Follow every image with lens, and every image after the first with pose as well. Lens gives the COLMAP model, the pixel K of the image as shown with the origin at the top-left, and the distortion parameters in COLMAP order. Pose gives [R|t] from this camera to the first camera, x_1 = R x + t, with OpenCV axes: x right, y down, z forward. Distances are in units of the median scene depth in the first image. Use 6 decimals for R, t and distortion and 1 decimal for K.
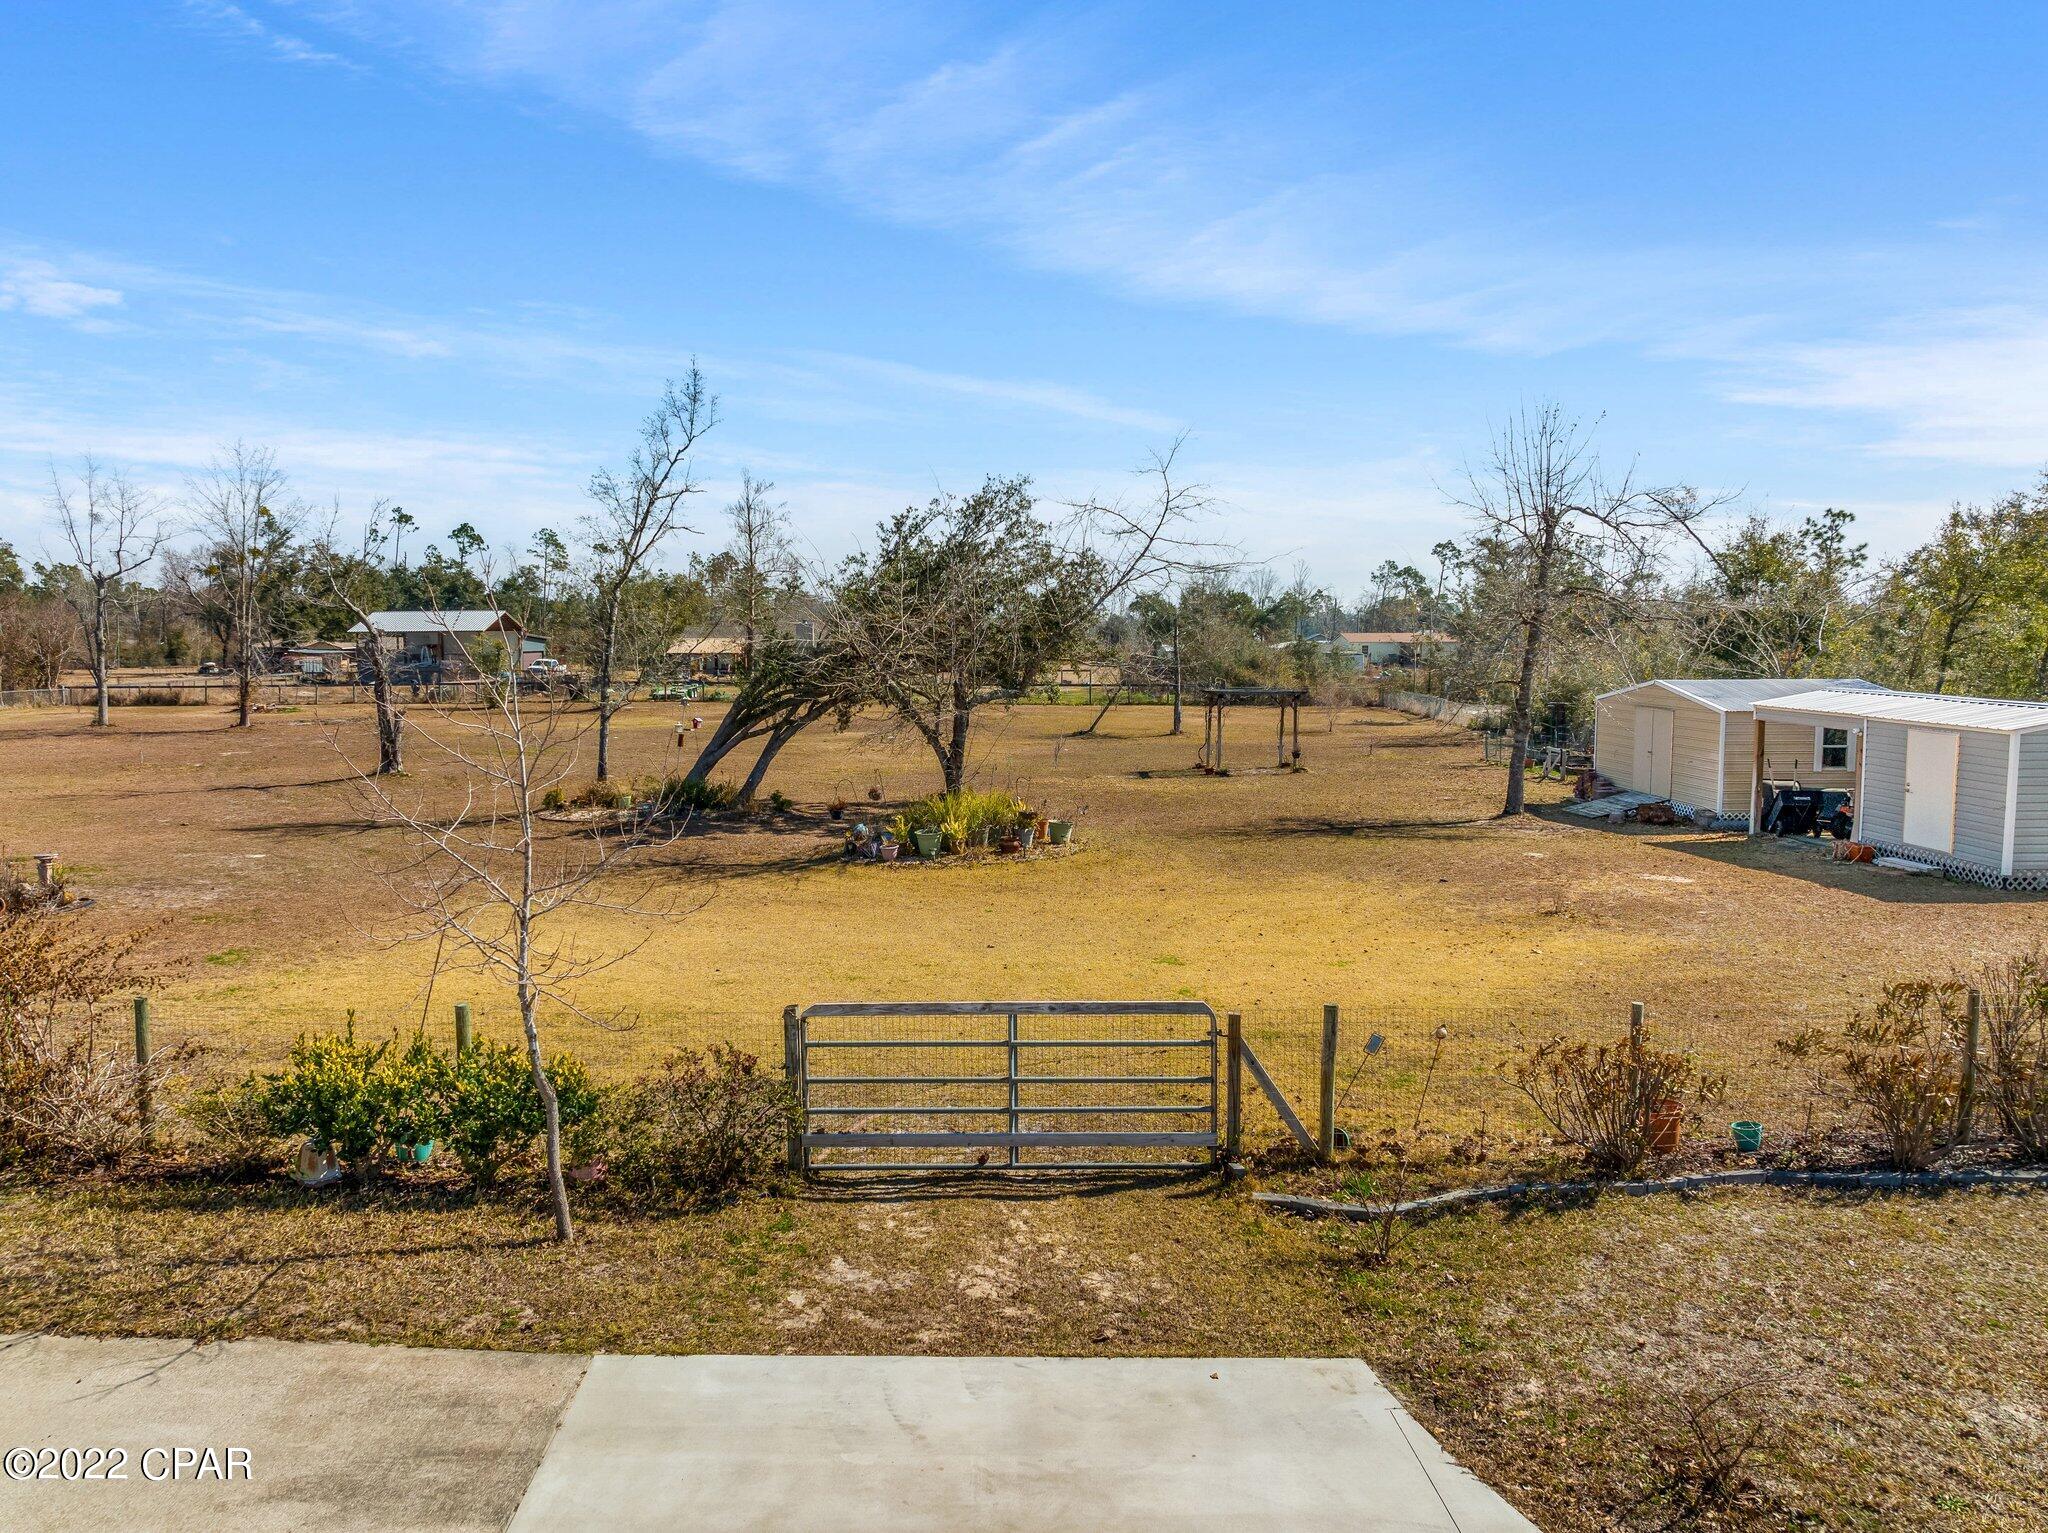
lens RADIAL K [[1453.9, 0, 1003.0], [0, 1453.9, 767.7], [0, 0, 1]] dist [-0.002923, -0.052914]
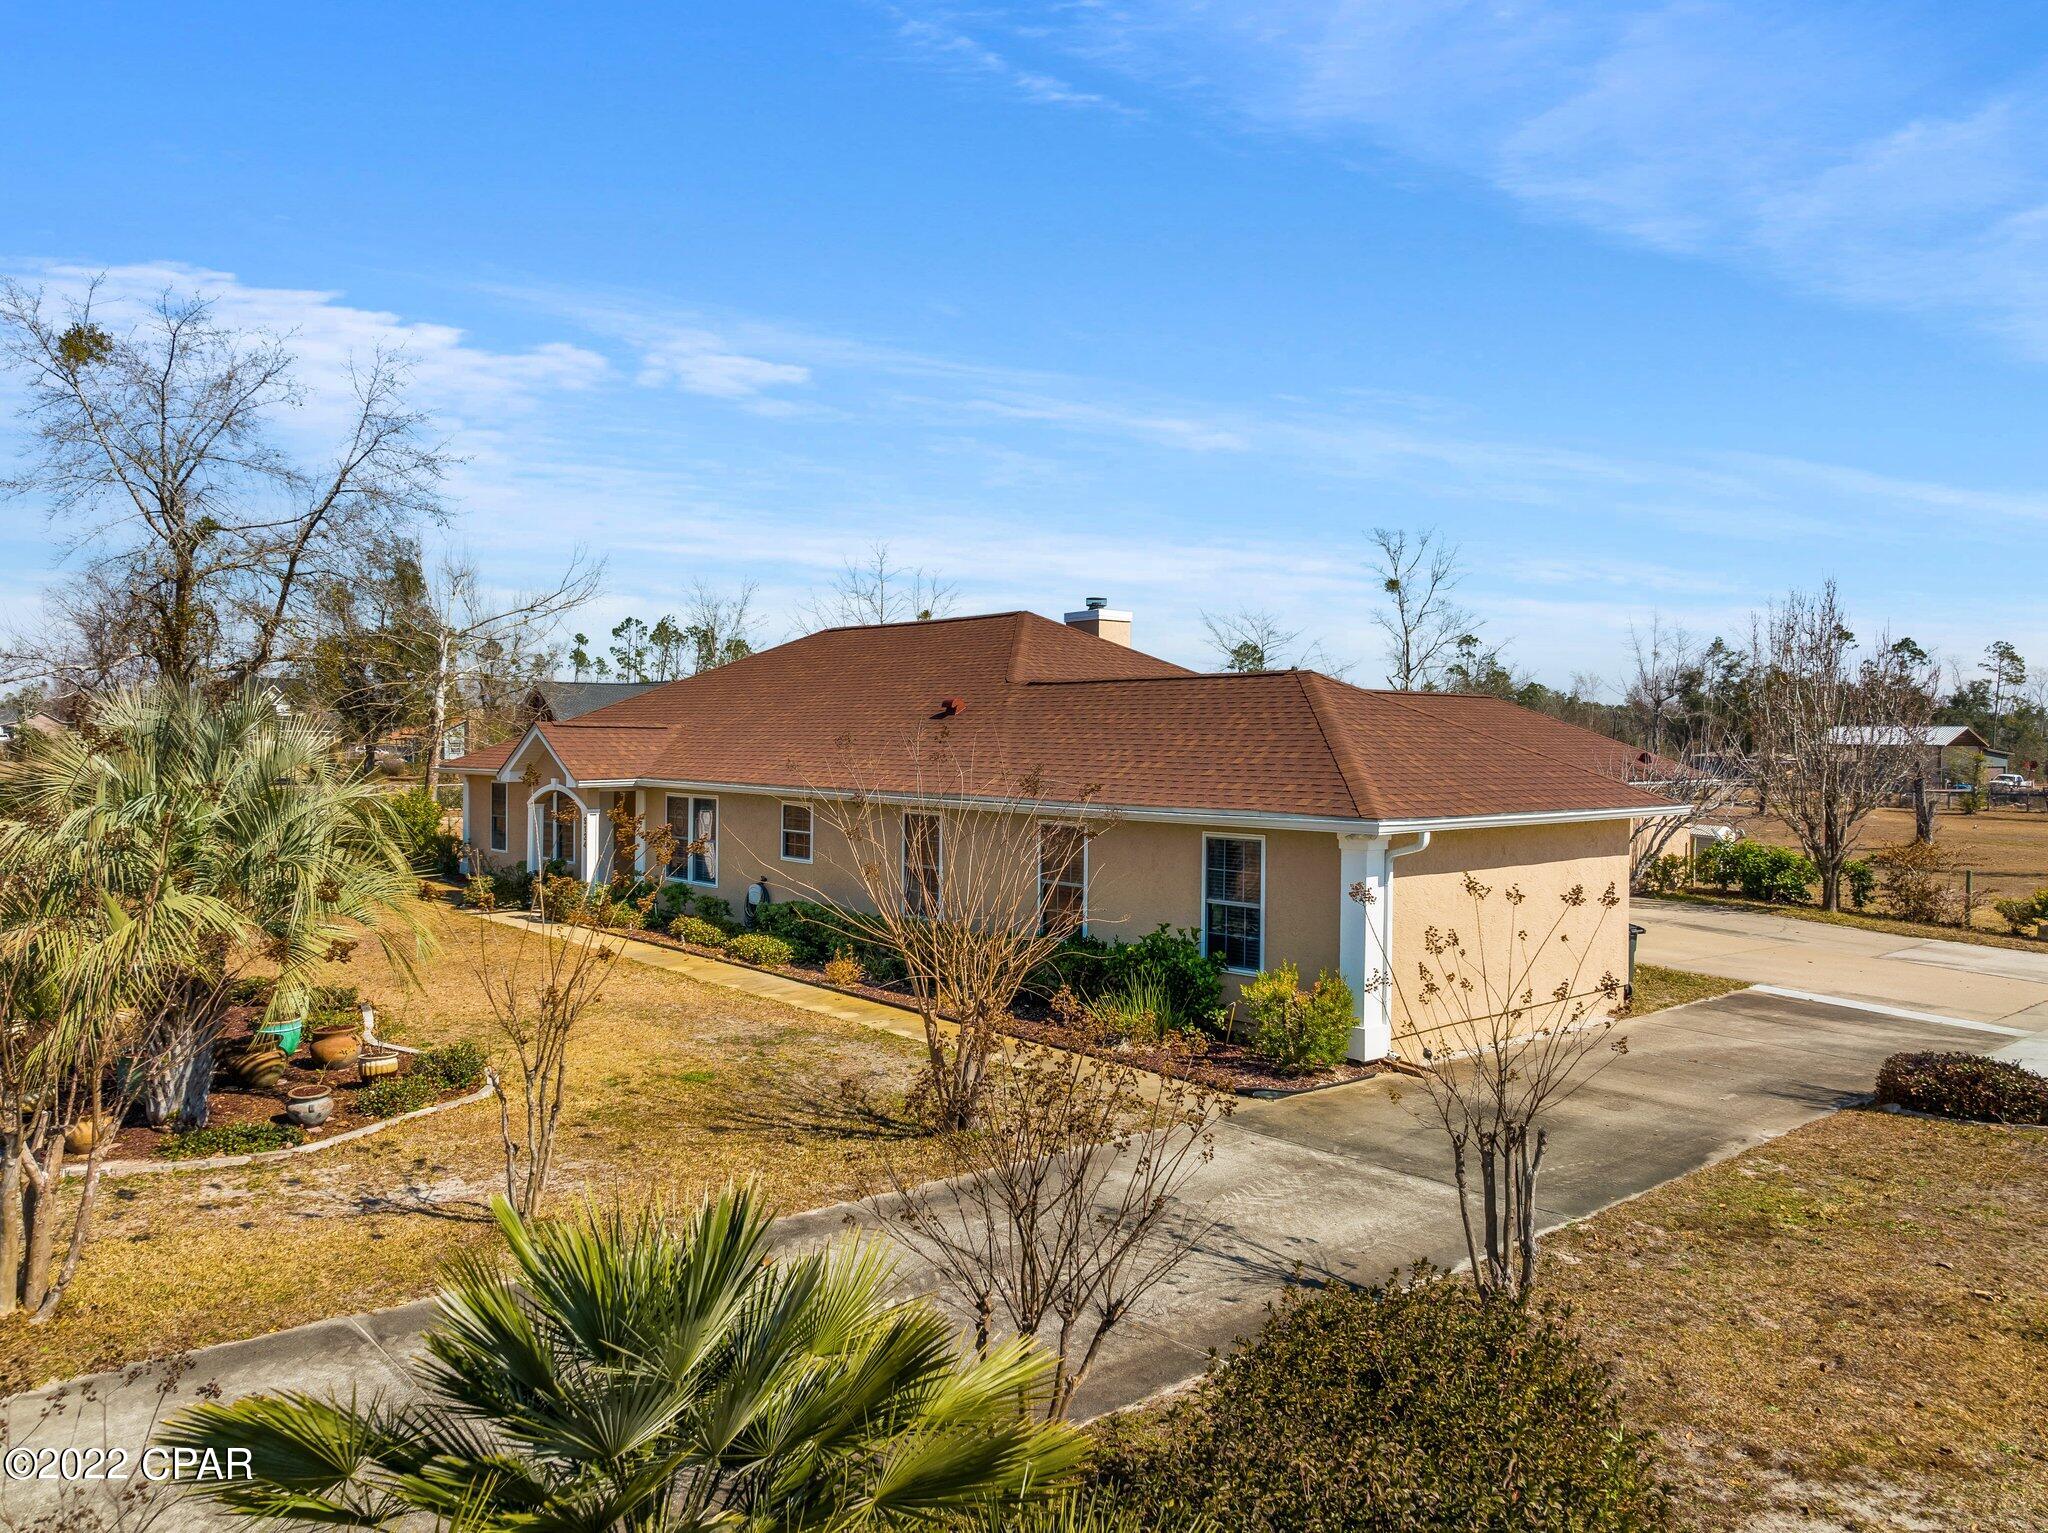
lens RADIAL K [[1453.3, 0, 1009.5], [0, 1453.3, 768.8], [0, 0, 1]] dist [-0.034391, -0.000393]
pose [[0.624023, 0.028029, -0.780903, 0.122523], [-0.087894, 0.995532, -0.034503, 0.071953], [0.776447, 0.090168, 0.623698, -0.687095]]
